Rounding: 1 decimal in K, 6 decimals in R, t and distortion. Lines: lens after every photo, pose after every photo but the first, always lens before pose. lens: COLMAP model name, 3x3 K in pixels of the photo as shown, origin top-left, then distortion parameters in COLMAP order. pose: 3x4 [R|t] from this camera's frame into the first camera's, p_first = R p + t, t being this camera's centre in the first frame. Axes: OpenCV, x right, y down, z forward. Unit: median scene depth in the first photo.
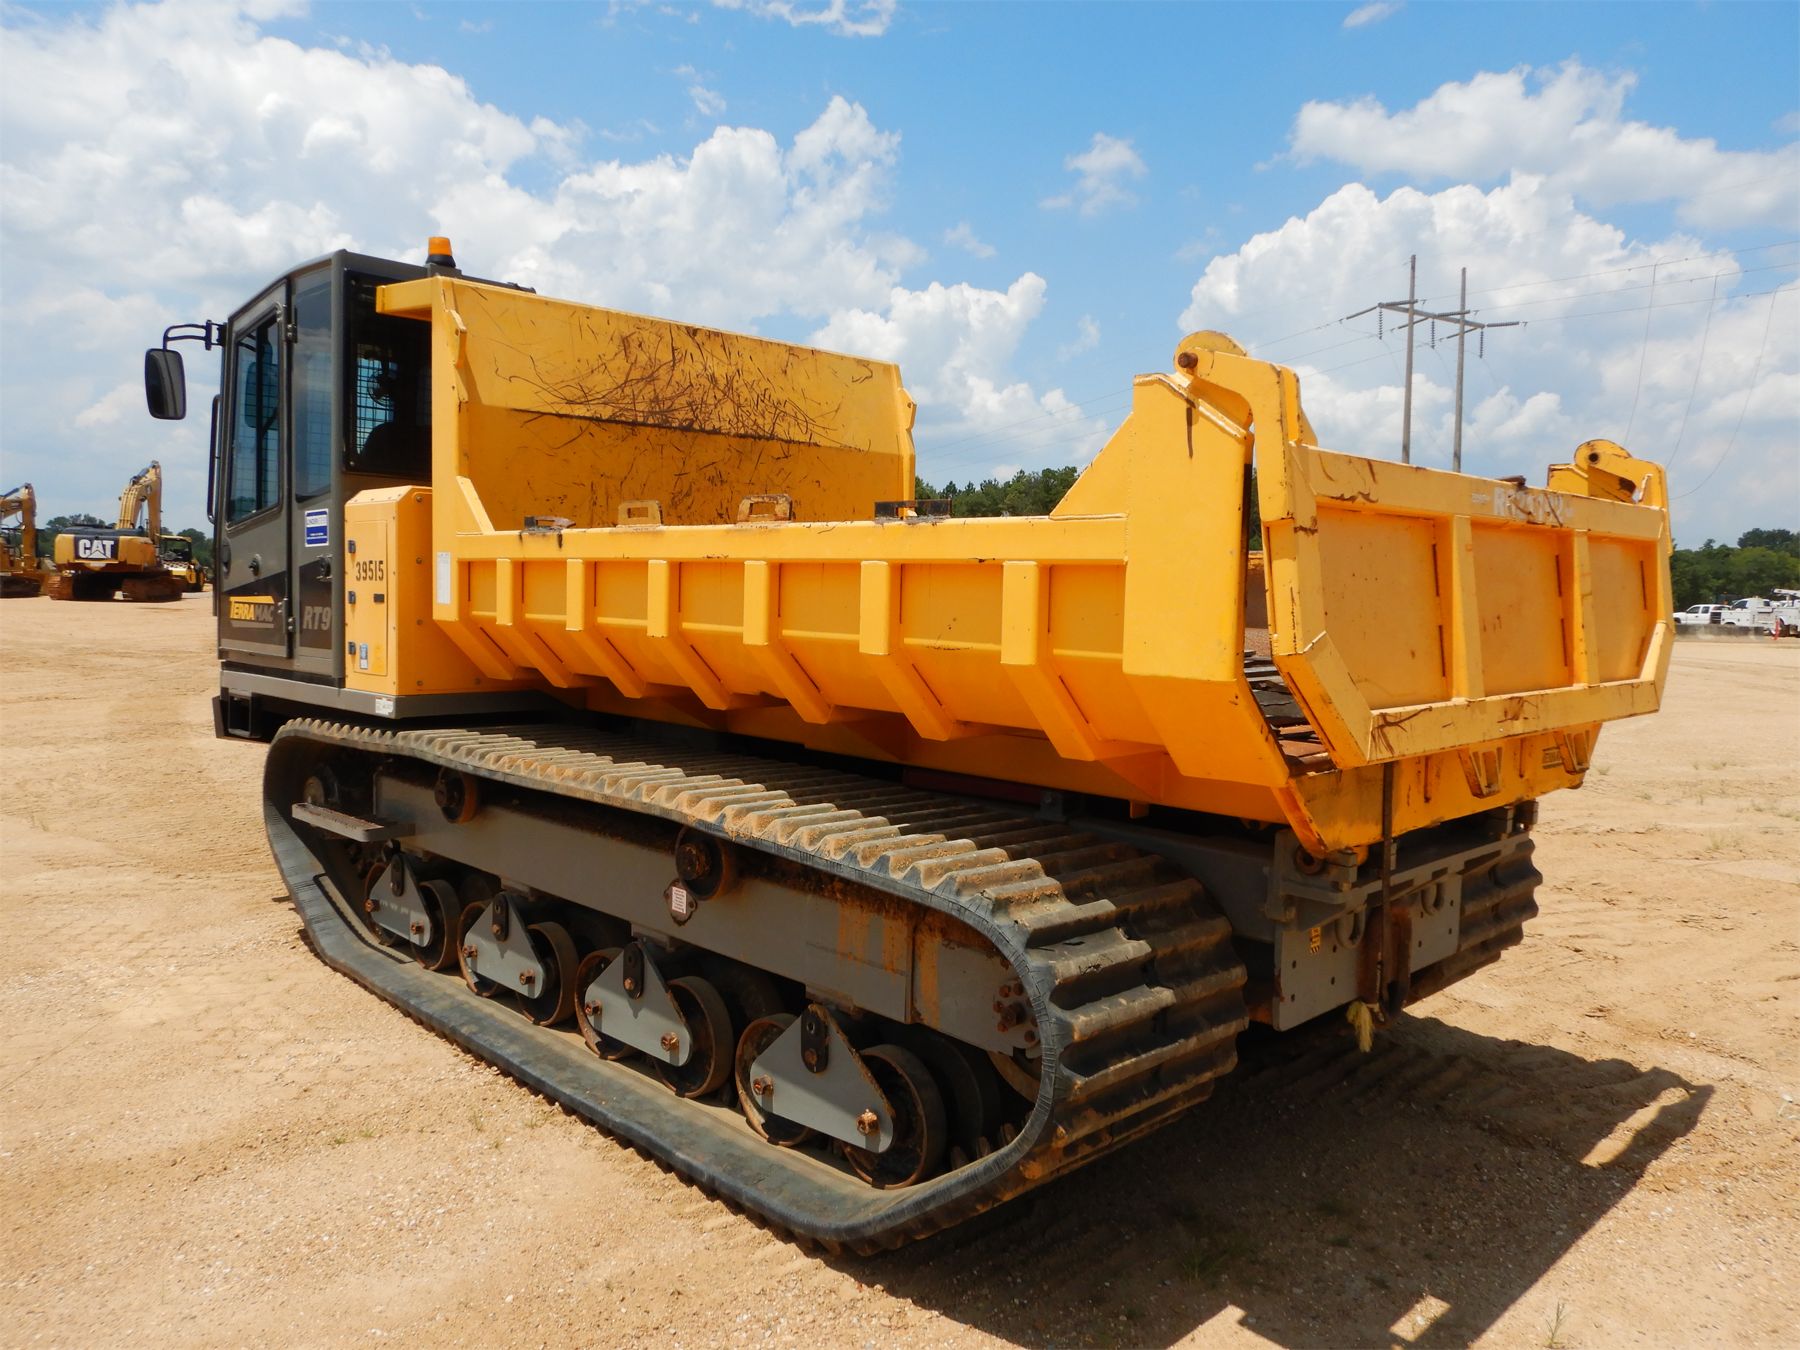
lens RADIAL K [[1307.5, 0, 901.9], [0, 1307.5, 625.3], [0, 0, 1]] dist [0.005279, 0.000536]
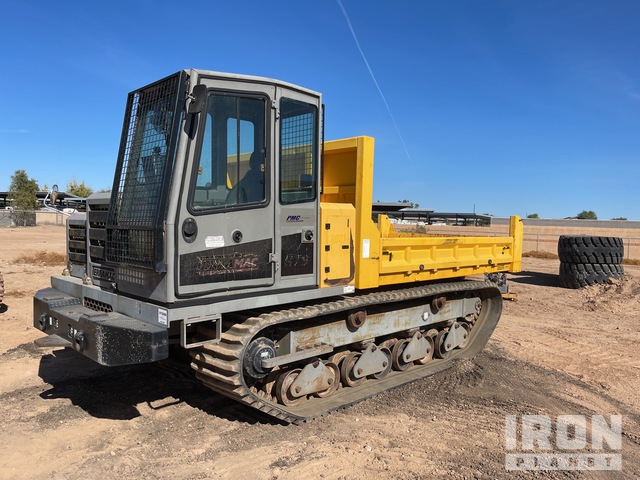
lens RADIAL K [[509.7, 0, 333.6], [0, 509.7, 241.6], [0, 0, 1]] dist [0.003103, -0.000539]
pose [[-0.026233, -0.056544, 0.998055, -1.284389], [0.009810, 0.998336, 0.056818, -0.082782], [-0.999608, 0.011281, -0.025635, 0.987025]]
